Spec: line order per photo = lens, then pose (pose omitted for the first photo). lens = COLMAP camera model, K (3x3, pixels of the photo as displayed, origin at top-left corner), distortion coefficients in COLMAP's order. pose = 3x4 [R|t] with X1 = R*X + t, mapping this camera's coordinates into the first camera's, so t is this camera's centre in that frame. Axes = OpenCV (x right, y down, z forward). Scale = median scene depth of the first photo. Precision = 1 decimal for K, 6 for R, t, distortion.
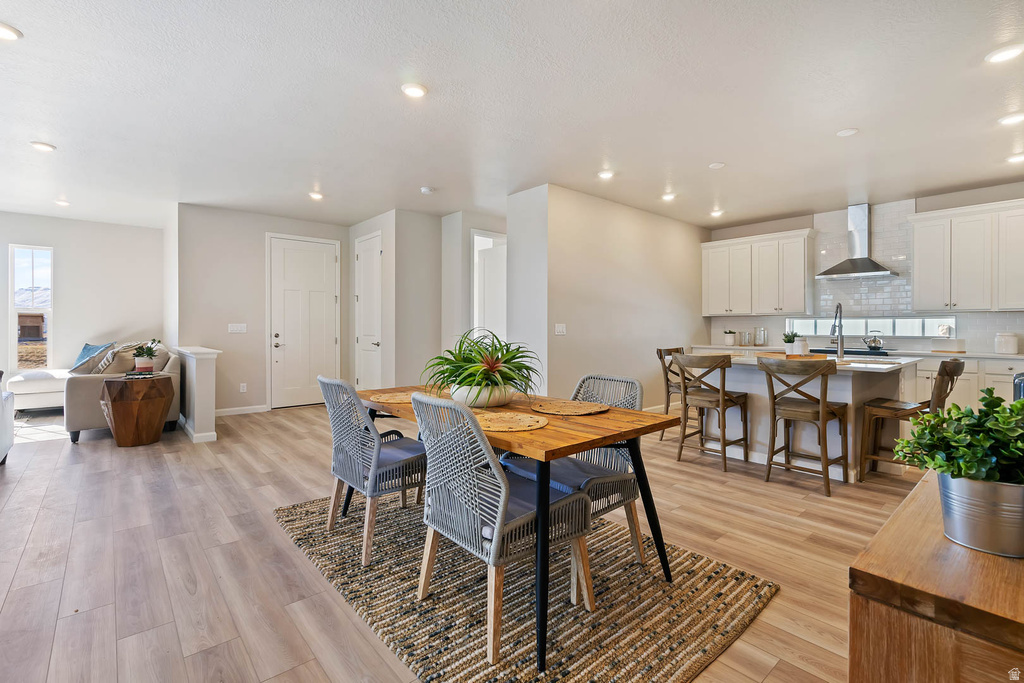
lens RADIAL K [[468.9, 0, 514.4], [0, 468.9, 324.5], [0, 0, 1]] dist [-0.002311, -0.000355]
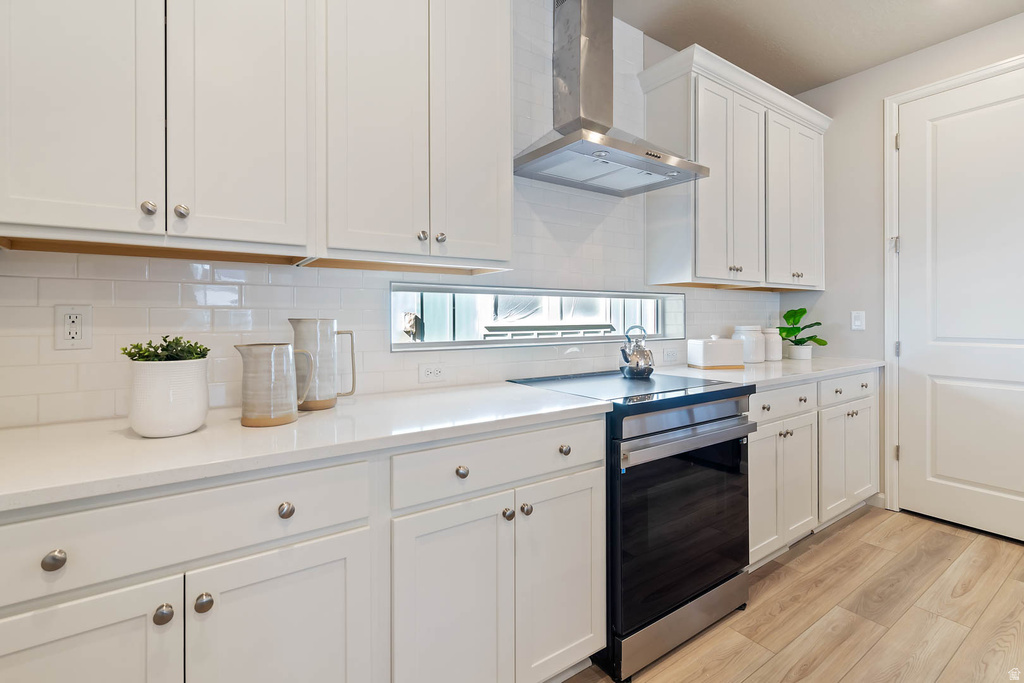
lens RADIAL K [[469.2, 0, 516.4], [0, 469.2, 312.0], [0, 0, 1]] dist [-0.002169, -0.000517]
pose [[0.109166, 0.008047, 0.993991, 0.452258], [-0.002413, 0.999966, -0.007831, 0.006433], [-0.994021, -0.001544, 0.109182, 1.245383]]
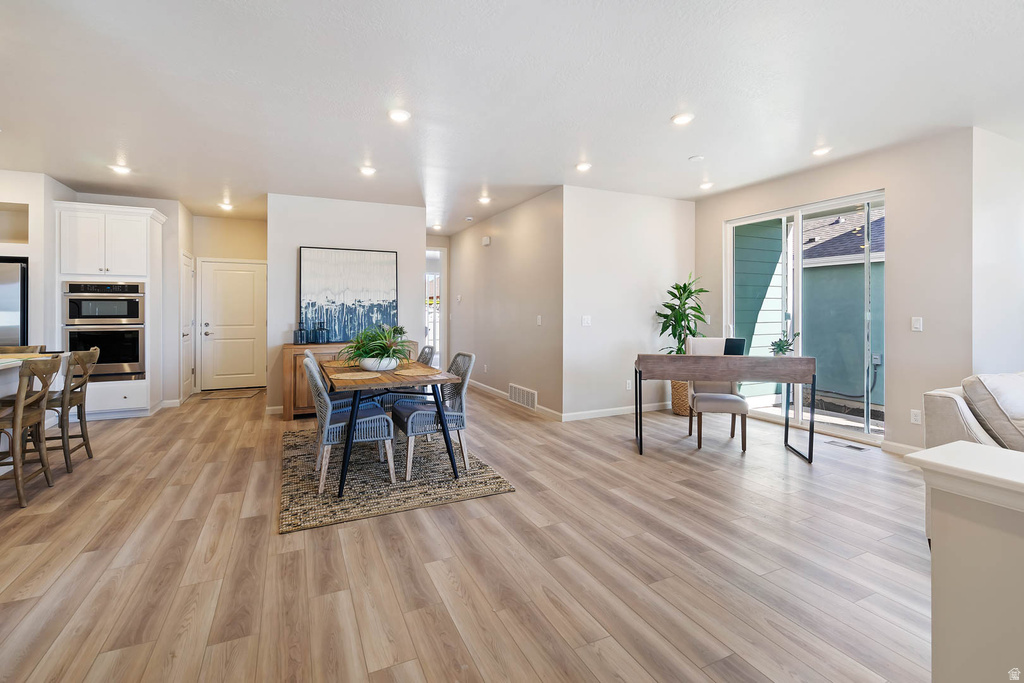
lens RADIAL K [[469.2, 0, 516.4], [0, 469.2, 312.0], [0, 0, 1]] dist [-0.002169, -0.000517]
pose [[-0.964138, -0.003019, 0.265385, -0.502977], [-0.003496, 0.999993, -0.001326, -0.014593], [-0.265379, -0.002206, -0.964142, 1.284890]]
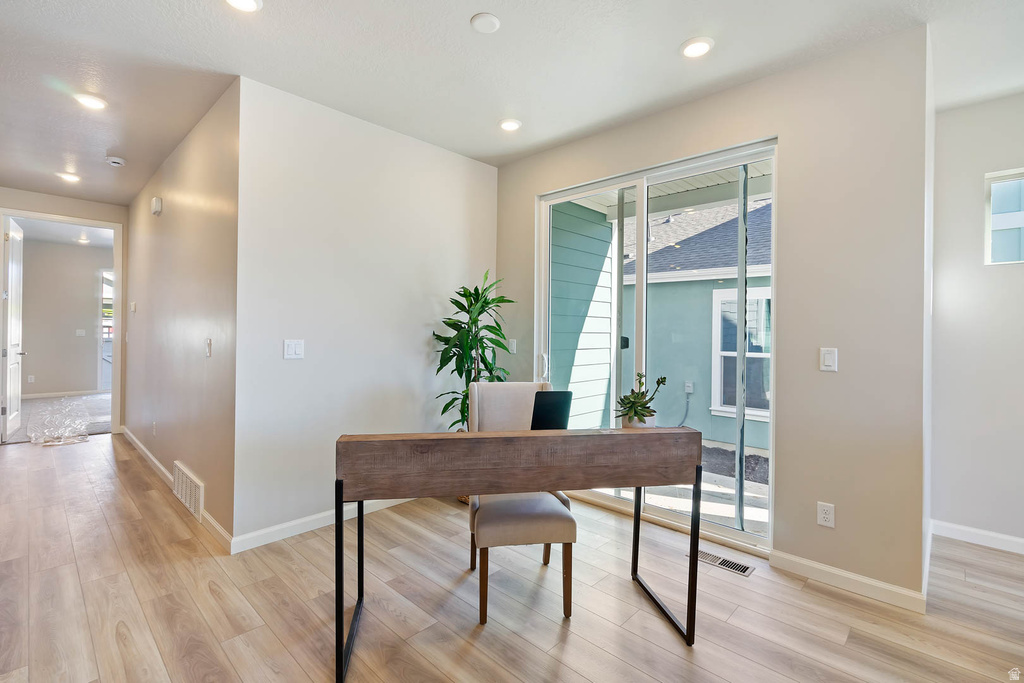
lens RADIAL K [[464.7, 0, 509.5], [0, 464.7, 329.5], [0, 0, 1]] dist [-0.002027, -0.000279]
pose [[-0.996175, -0.015539, -0.085991, -0.589054], [-0.014778, 0.999846, -0.009485, -0.018645], [0.086125, -0.008178, -0.996251, 0.742018]]
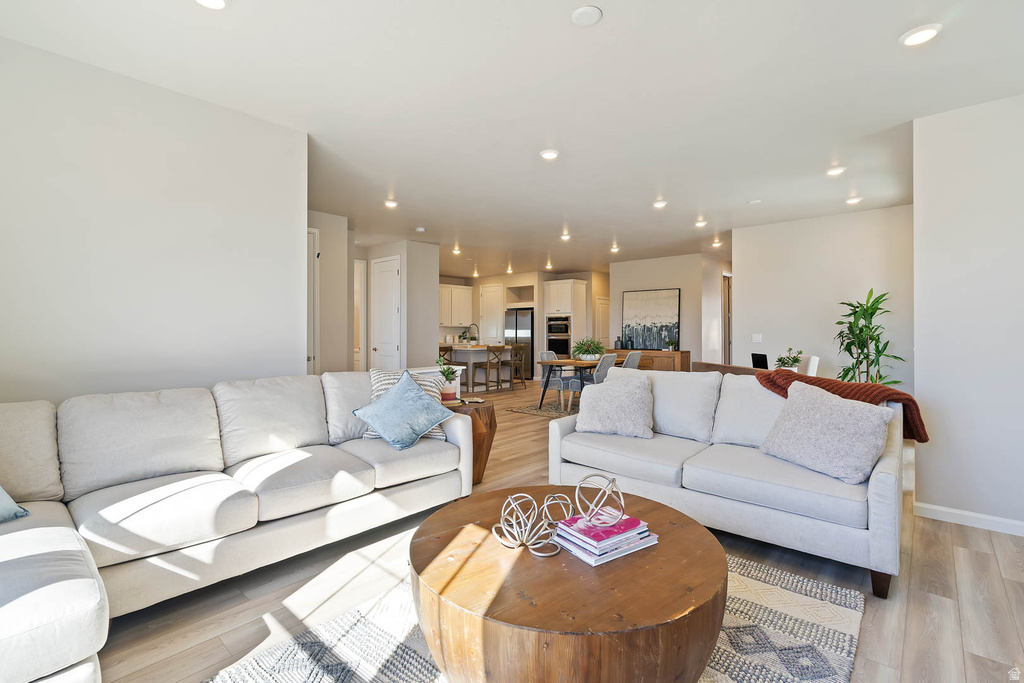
lens RADIAL K [[468.9, 0, 514.4], [0, 468.9, 324.5], [0, 0, 1]] dist [-0.002311, -0.000355]
pose [[-0.124019, 0.007115, 0.992254, -1.619871], [-0.005355, 0.999955, -0.007840, -0.021069], [-0.992265, -0.006285, -0.123976, 0.985829]]
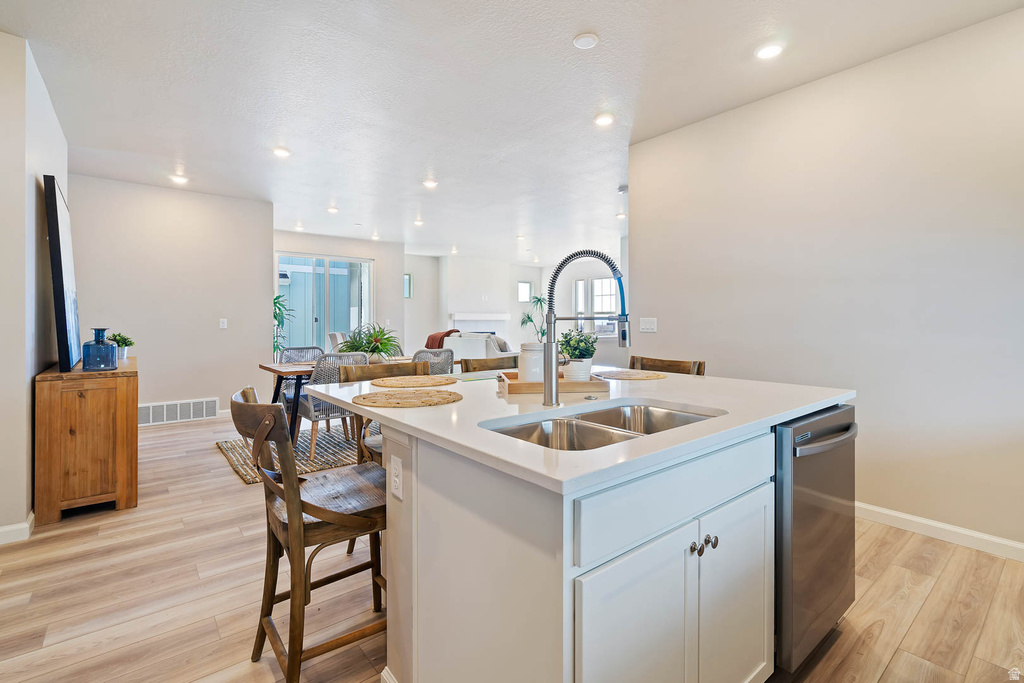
lens RADIAL K [[468.9, 0, 514.4], [0, 468.9, 324.5], [0, 0, 1]] dist [-0.002311, -0.000355]
pose [[-0.033597, 0.005108, -0.999422, 0.947906], [0.005377, 0.999973, 0.004930, 0.004958], [0.999421, -0.005208, -0.033624, 0.869829]]
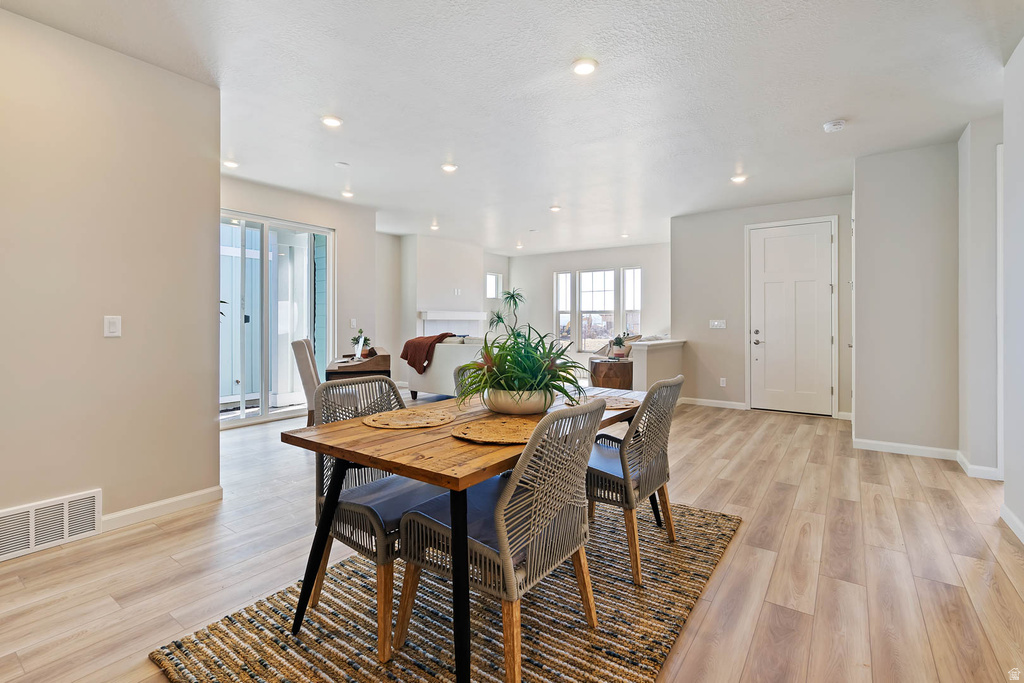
lens RADIAL K [[468.0, 0, 509.7], [0, 468.0, 322.8], [0, 0, 1]] dist [0.001247, 0.000068]
pose [[0.222805, 0.001248, -0.974862, 0.415380], [0.003241, 0.999993, 0.002020, 0.001140], [0.974858, -0.003609, 0.222799, 0.415871]]
